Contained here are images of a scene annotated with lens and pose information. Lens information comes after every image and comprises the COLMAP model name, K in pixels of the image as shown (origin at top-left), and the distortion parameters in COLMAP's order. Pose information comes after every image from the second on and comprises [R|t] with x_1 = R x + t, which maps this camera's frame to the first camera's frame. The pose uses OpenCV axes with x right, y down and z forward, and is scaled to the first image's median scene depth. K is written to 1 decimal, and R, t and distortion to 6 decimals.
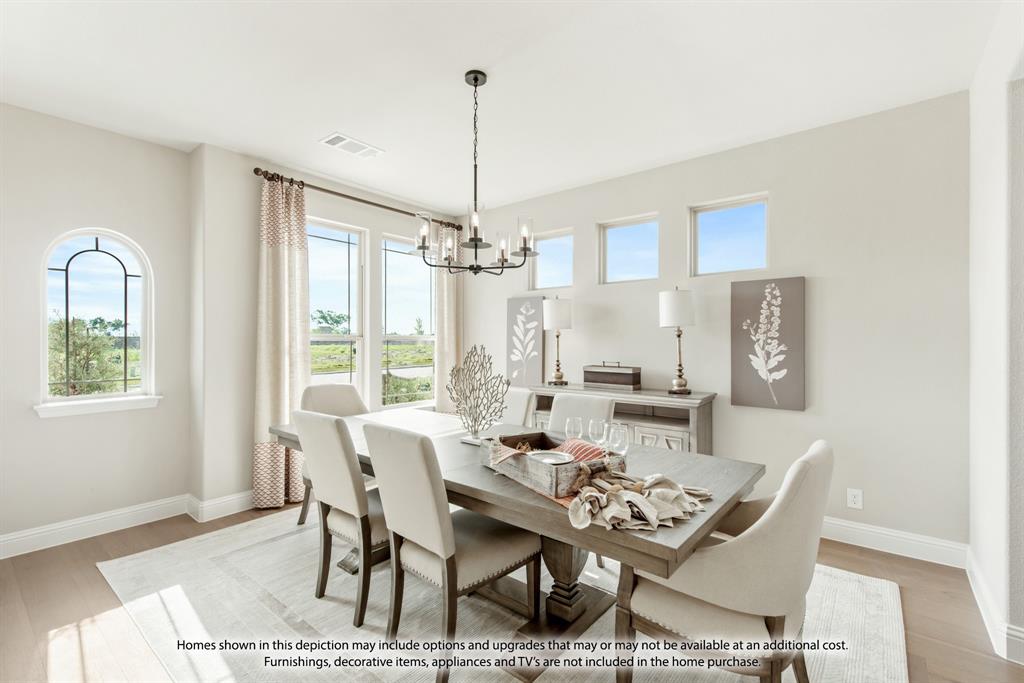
lens RADIAL K [[461.2, 0, 507.6], [0, 461.2, 339.7], [0, 0, 1]] dist [0.020304, 0.000073]
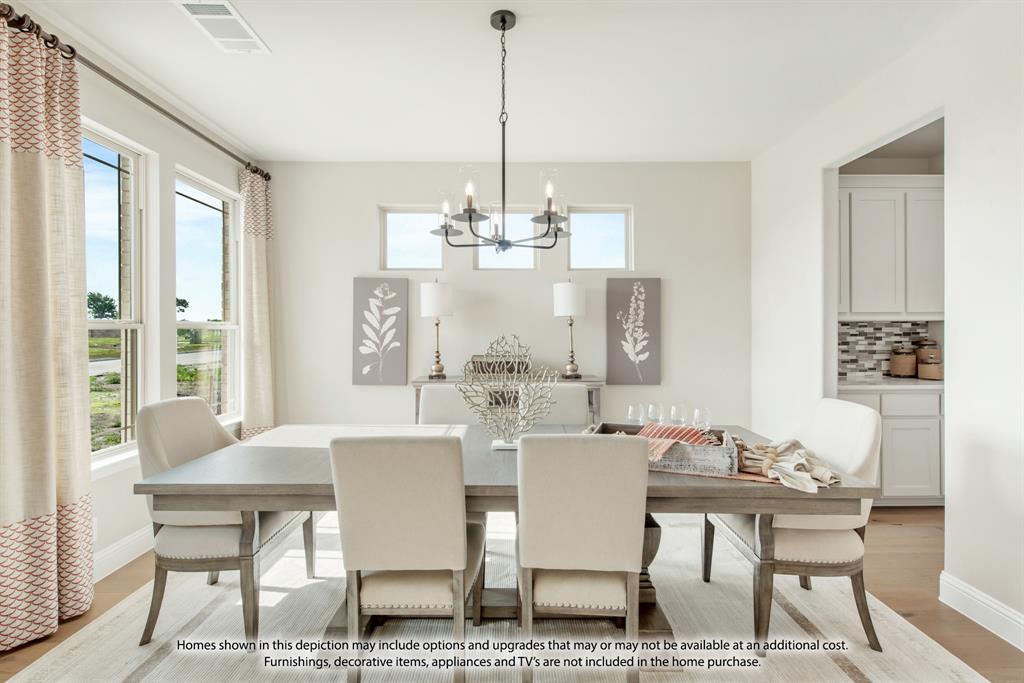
lens RADIAL K [[489.7, 0, 501.4], [0, 489.7, 332.0], [0, 0, 1]] dist [0.004380, -0.000713]
pose [[0.763537, -0.004867, 0.645745, -0.491797], [0.000036, 0.999972, 0.007494, 0.000317], [-0.645764, -0.005699, 0.763516, 0.234736]]
